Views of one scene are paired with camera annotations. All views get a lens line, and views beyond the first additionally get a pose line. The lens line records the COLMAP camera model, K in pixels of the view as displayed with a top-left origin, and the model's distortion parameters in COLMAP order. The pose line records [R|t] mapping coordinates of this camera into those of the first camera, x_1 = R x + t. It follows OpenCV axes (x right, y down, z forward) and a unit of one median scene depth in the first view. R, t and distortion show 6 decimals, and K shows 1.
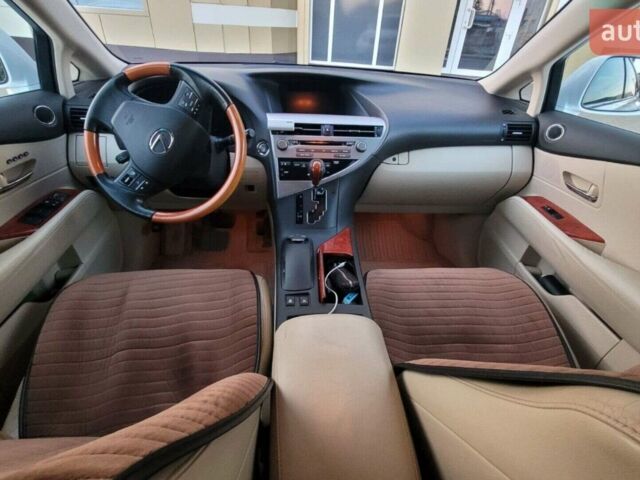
lens RADIAL K [[335.1, 0, 320.0], [0, 335.1, 240.0], [0, 0, 1]] dist [0.000792, -0.000271]
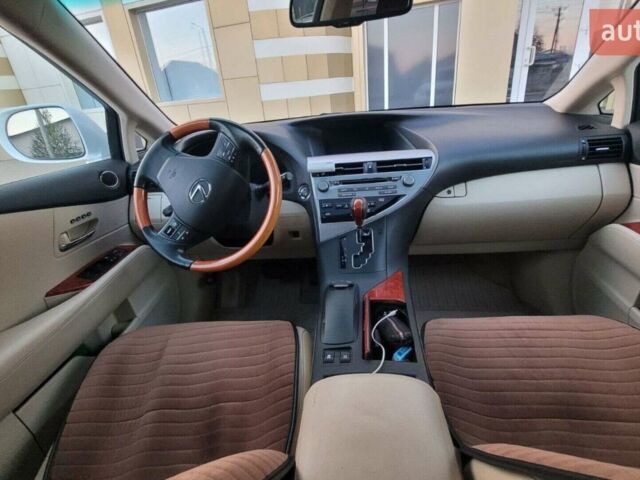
lens RADIAL K [[335.1, 0, 320.0], [0, 335.1, 240.0], [0, 0, 1]] dist [0.000792, -0.000271]
pose [[0.978711, -0.059931, -0.196299, 0.058174], [0.028517, 0.986849, -0.159111, 0.018663], [0.203253, 0.150126, 0.967549, 0.096527]]
